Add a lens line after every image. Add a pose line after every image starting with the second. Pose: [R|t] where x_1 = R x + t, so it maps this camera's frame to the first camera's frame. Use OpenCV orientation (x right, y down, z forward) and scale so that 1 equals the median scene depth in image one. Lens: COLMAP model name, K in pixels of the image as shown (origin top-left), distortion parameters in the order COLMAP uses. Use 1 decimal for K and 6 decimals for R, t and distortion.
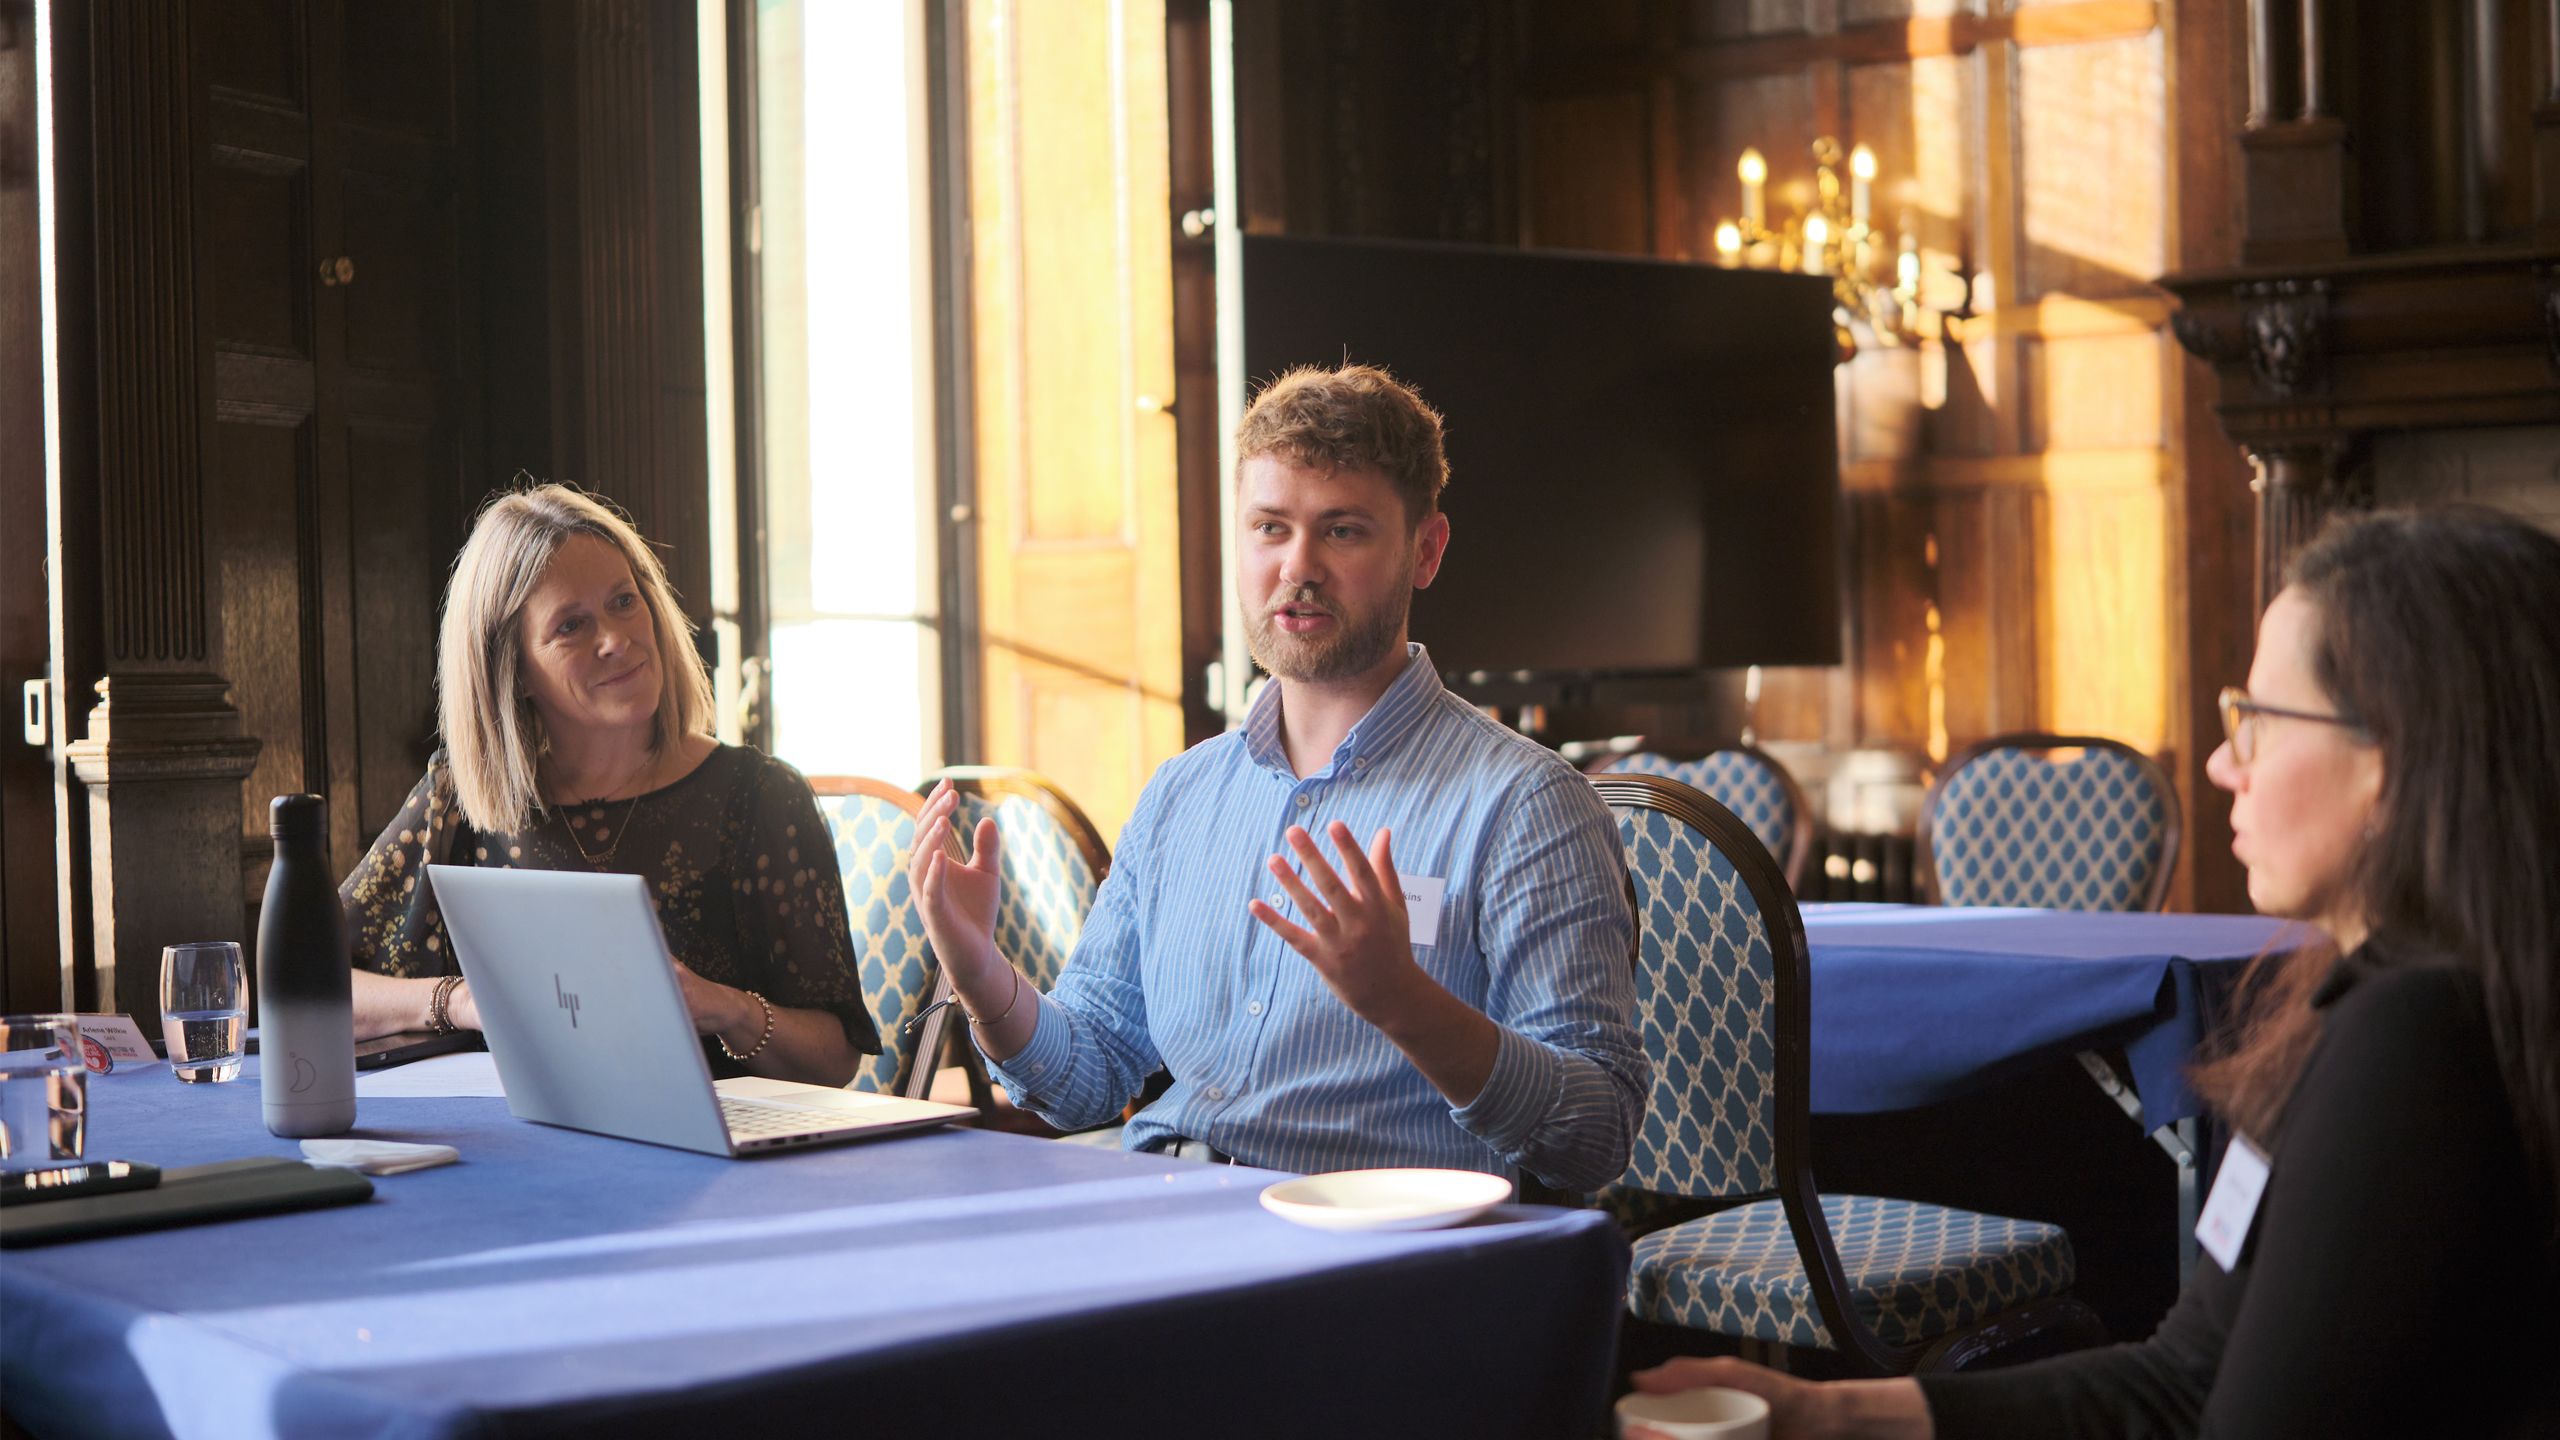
lens RADIAL K [[3357.6, 0, 1280.0], [0, 3357.6, 720.0], [0, 0, 1]] dist [-0.007586, 0.013407]
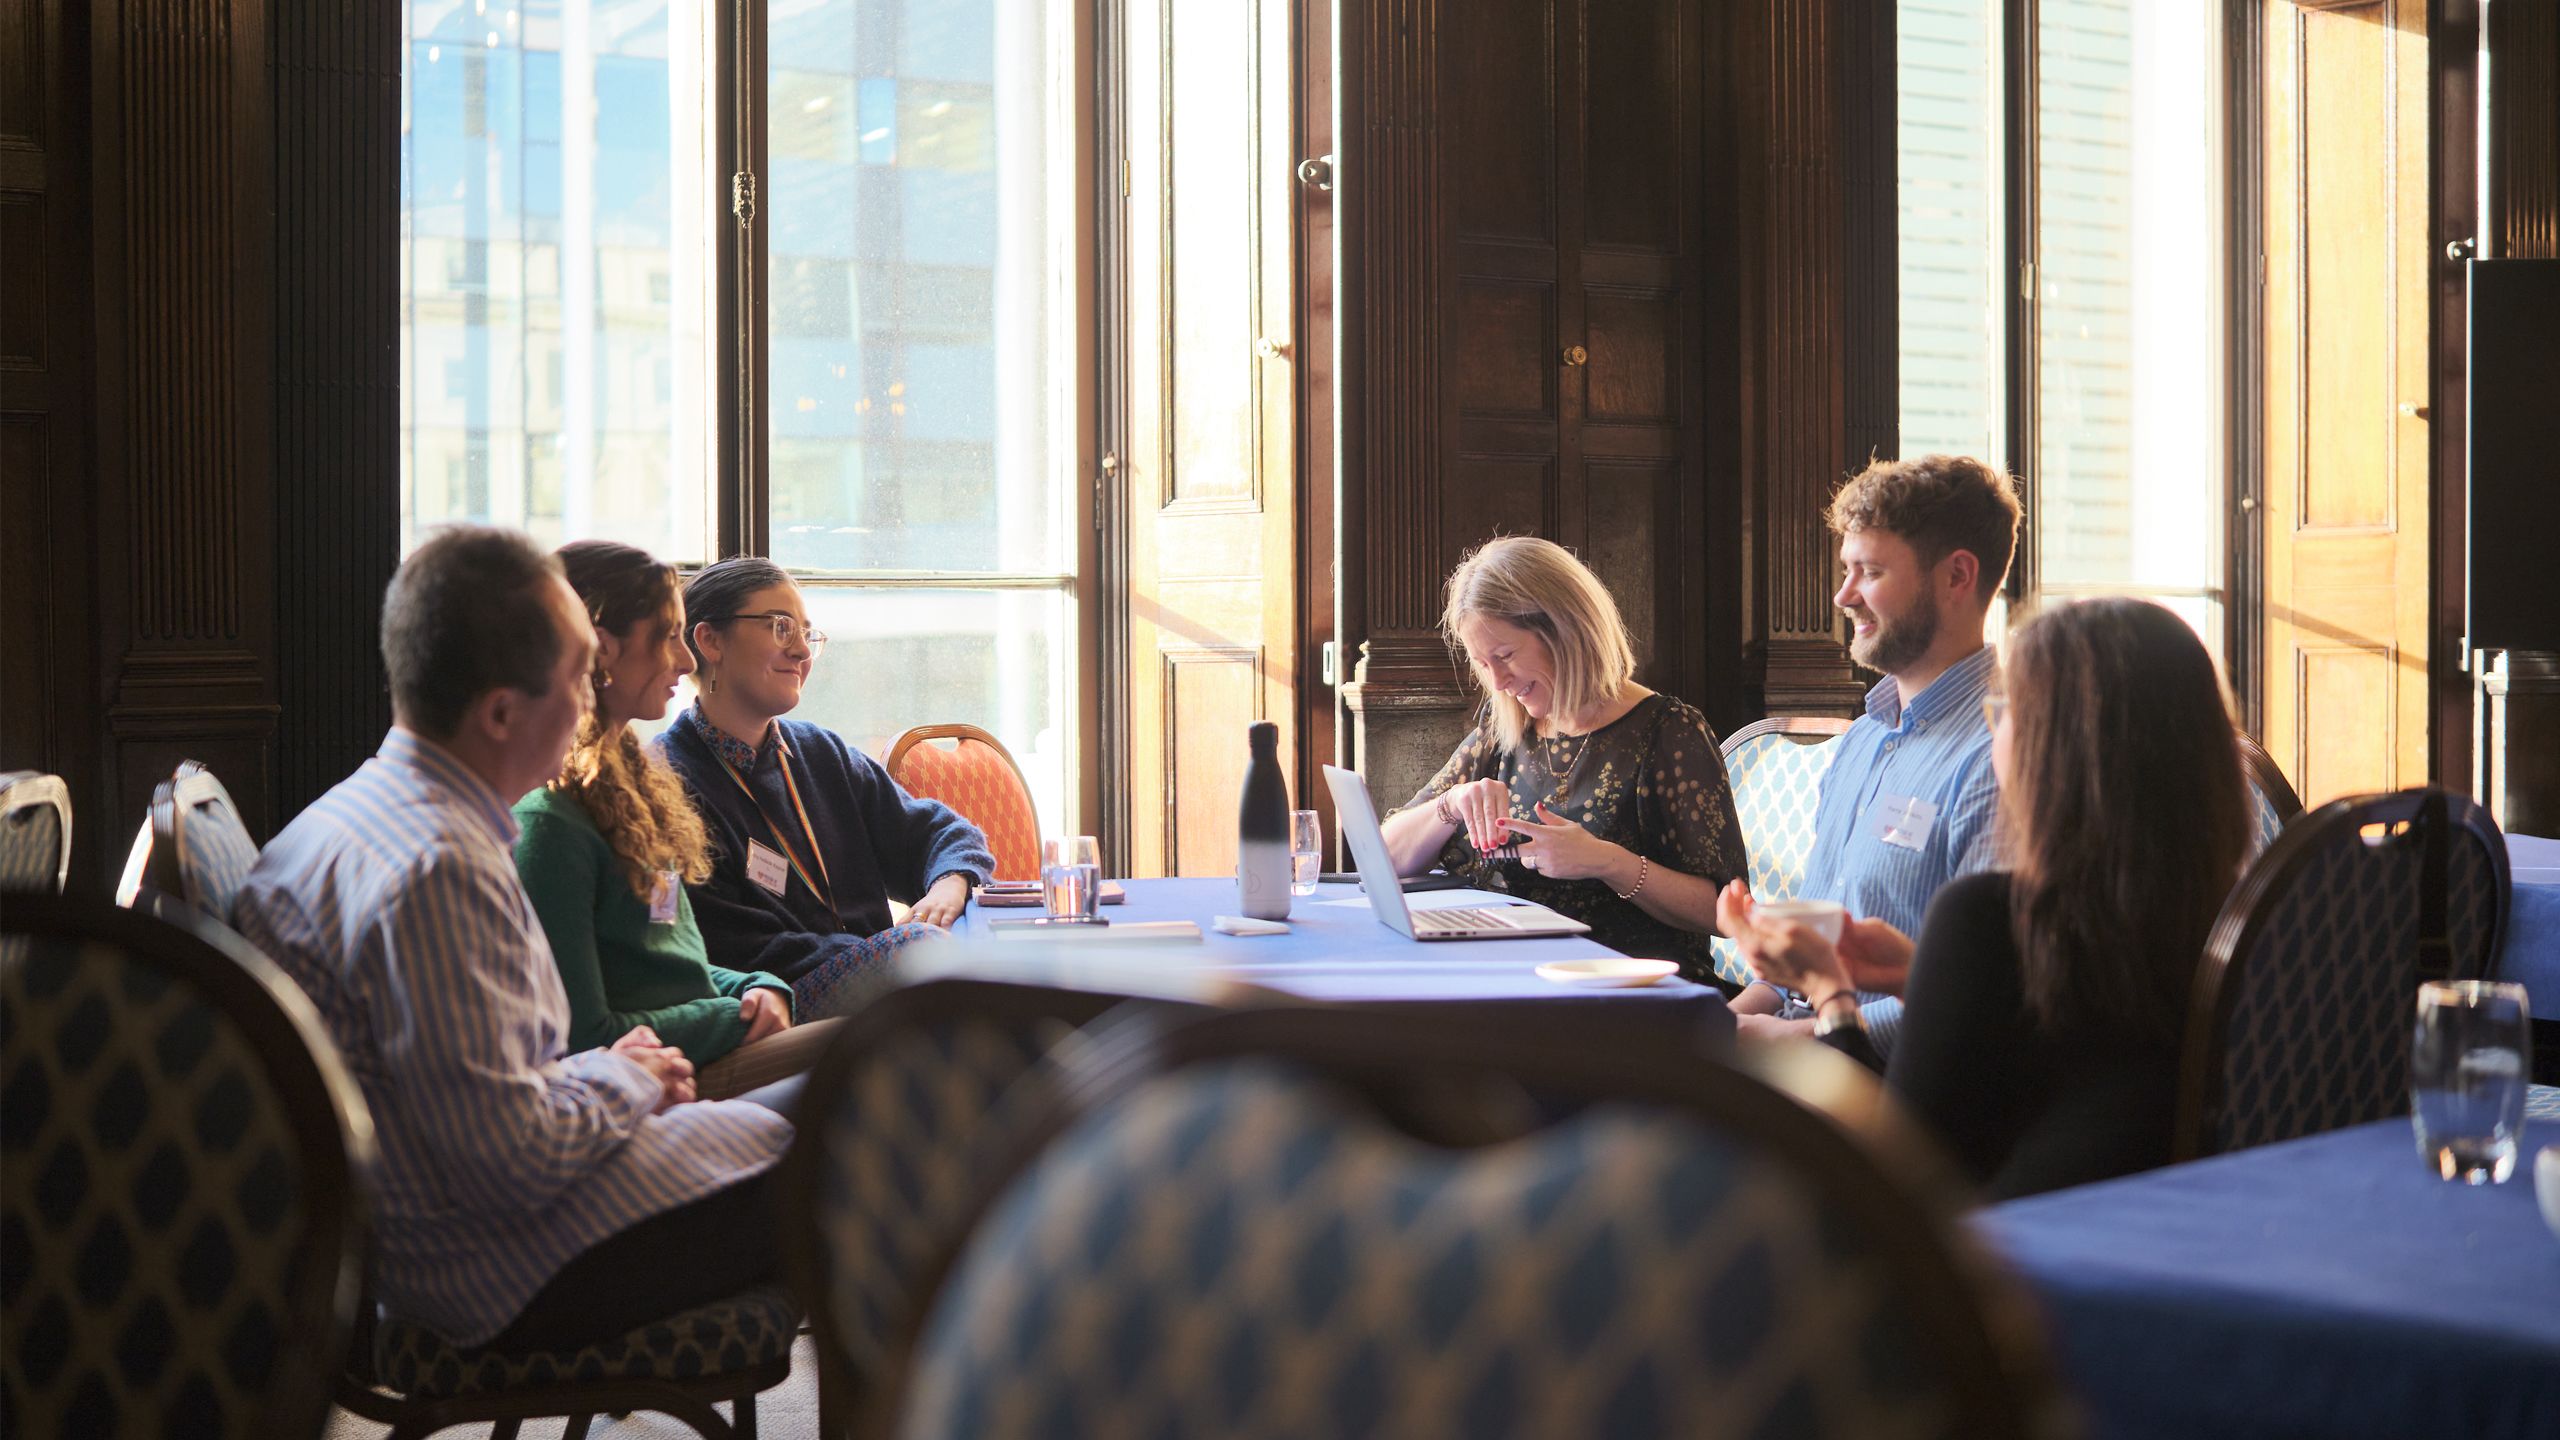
lens RADIAL K [[3357.6, 0, 1280.0], [0, 3357.6, 720.0], [0, 0, 1]] dist [-0.007586, 0.013407]
pose [[0.831264, 0.028213, -0.555162, 0.462627], [-0.017881, 0.999552, 0.024022, -0.012894], [0.555591, -0.010041, 0.831395, -0.285332]]
